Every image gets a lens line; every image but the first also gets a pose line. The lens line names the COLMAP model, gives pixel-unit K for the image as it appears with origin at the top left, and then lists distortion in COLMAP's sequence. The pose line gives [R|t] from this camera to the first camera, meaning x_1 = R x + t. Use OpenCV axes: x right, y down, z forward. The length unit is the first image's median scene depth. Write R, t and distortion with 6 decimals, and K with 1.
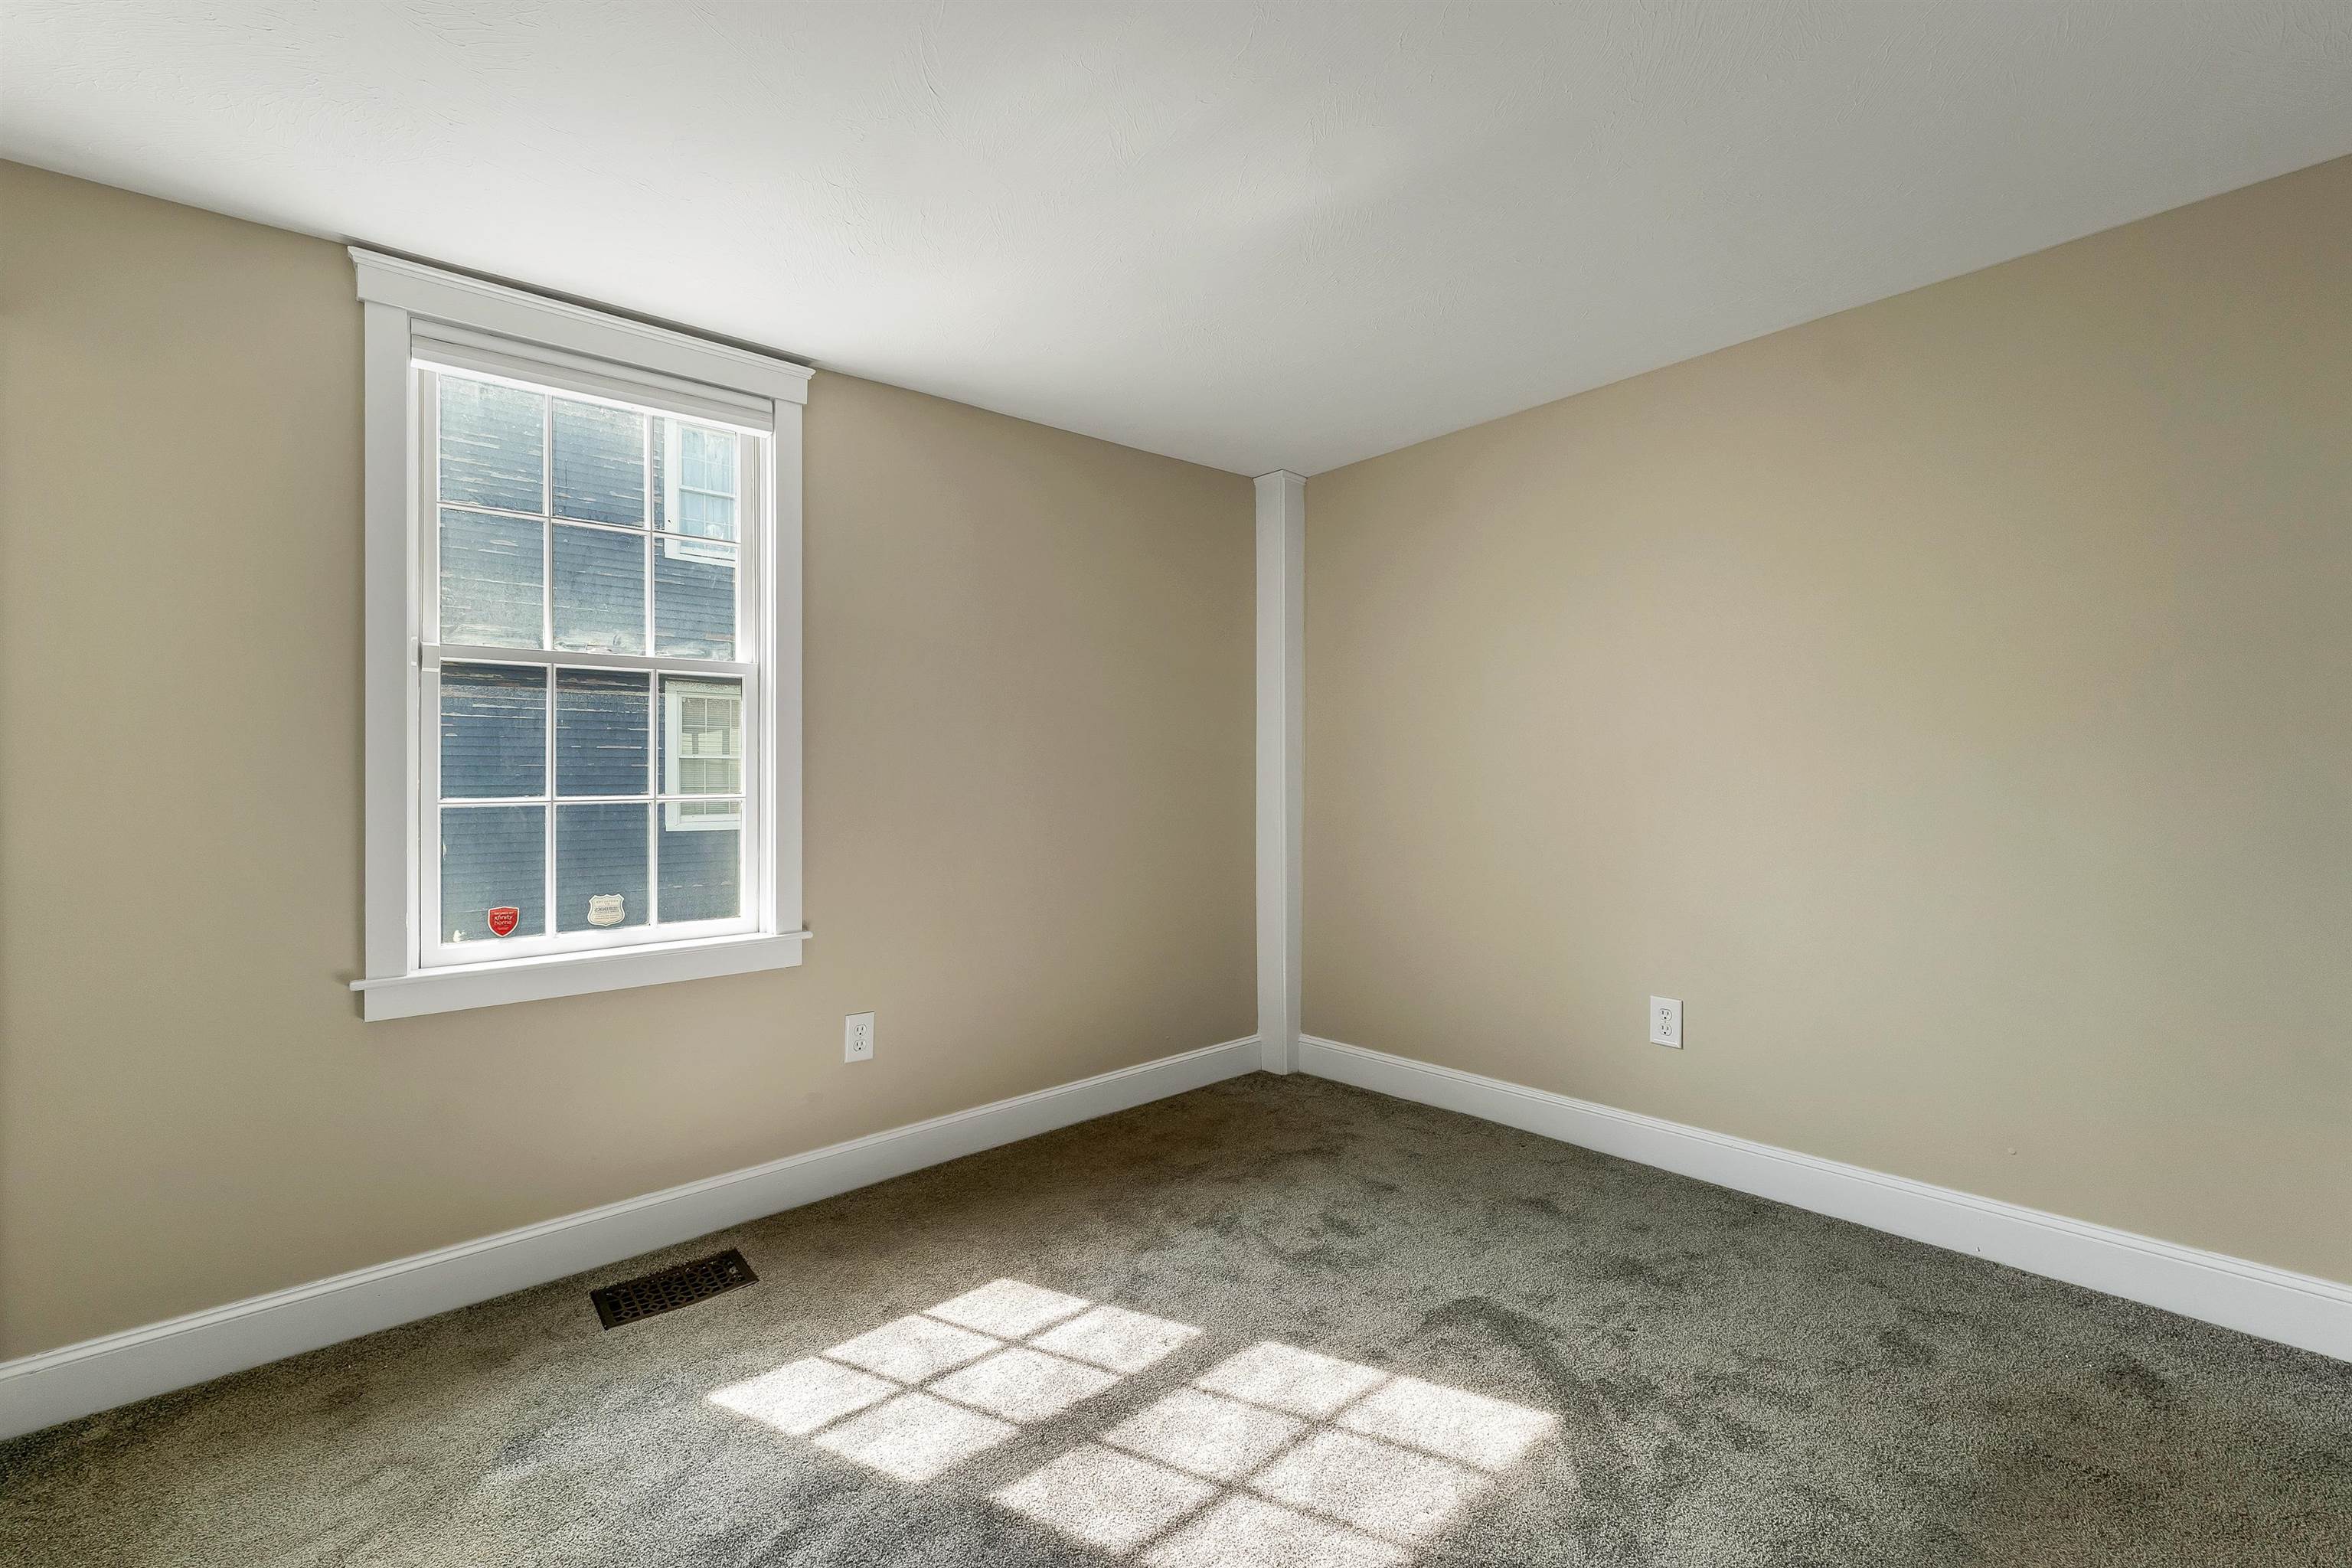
lens RADIAL K [[955.6, 0, 1176.0], [0, 955.6, 784.0], [0, 0, 1]] dist [-0.000176, -0.000043]
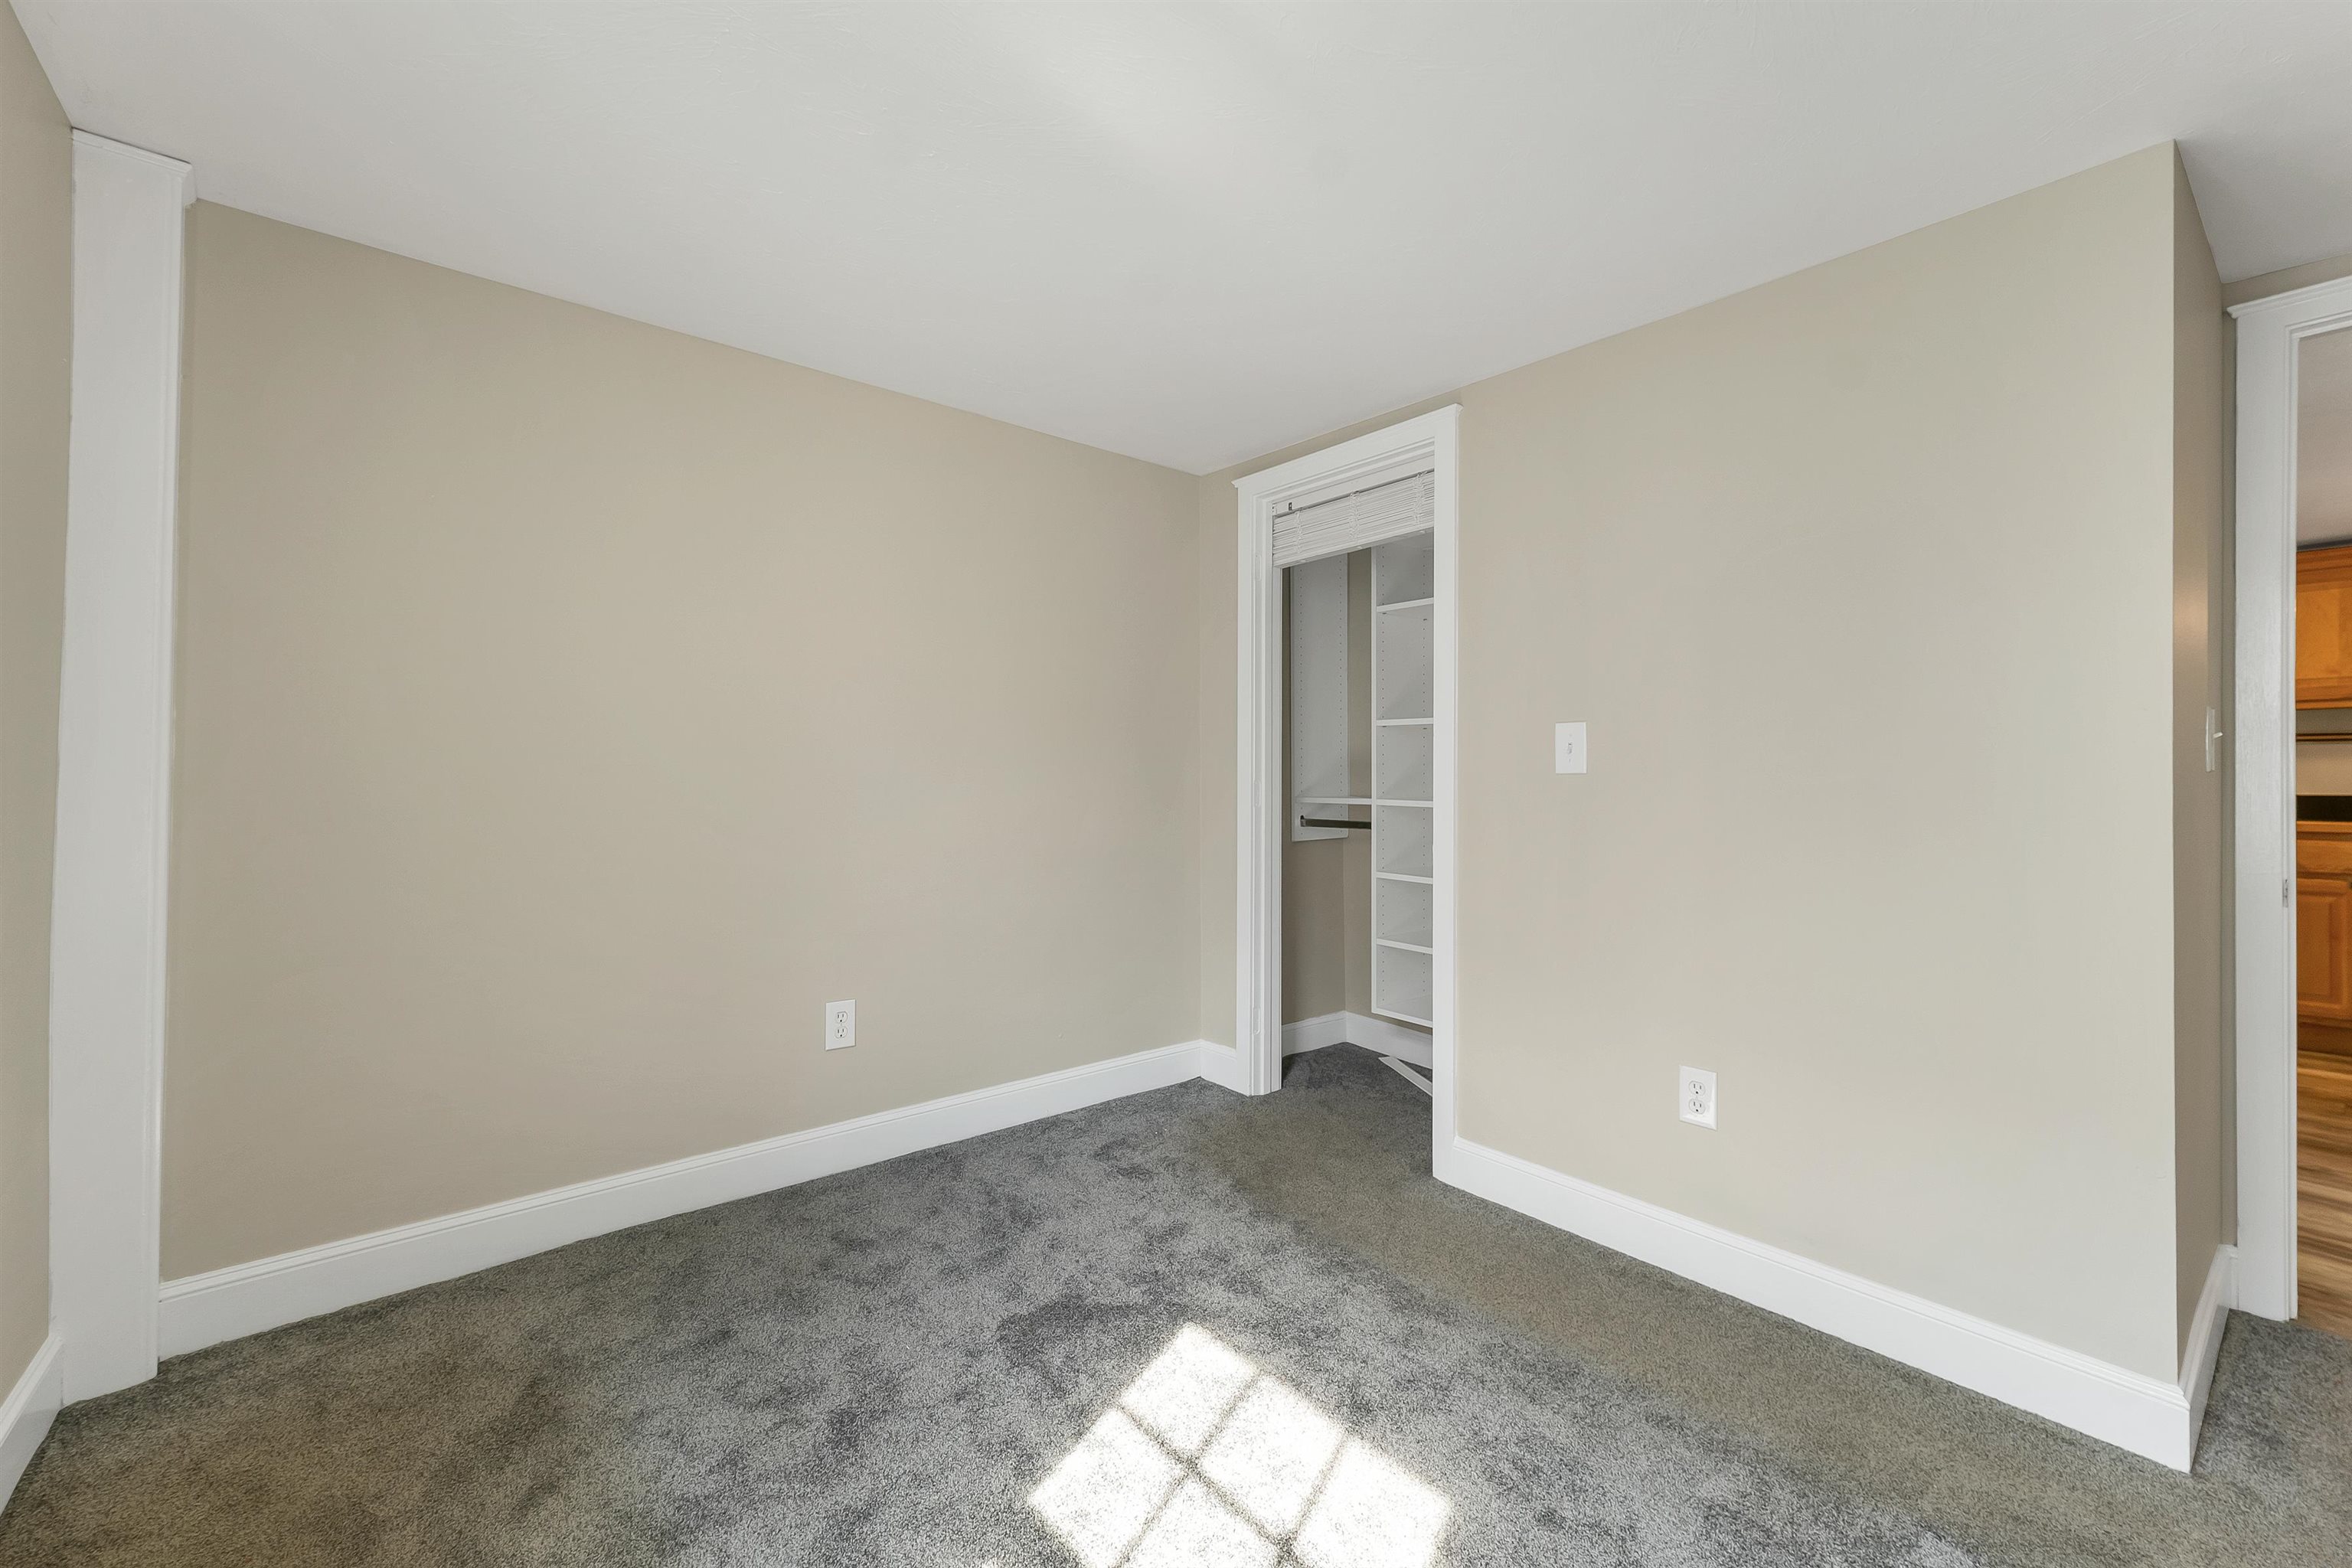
lens RADIAL K [[955.6, 0, 1176.0], [0, 955.6, 784.0], [0, 0, 1]] dist [-0.000176, -0.000043]
pose [[0.032292, 0.012877, 0.999396, -0.586434], [0.004296, 0.999906, -0.013023, 0.009827], [-0.999469, 0.004714, 0.032234, 0.727109]]
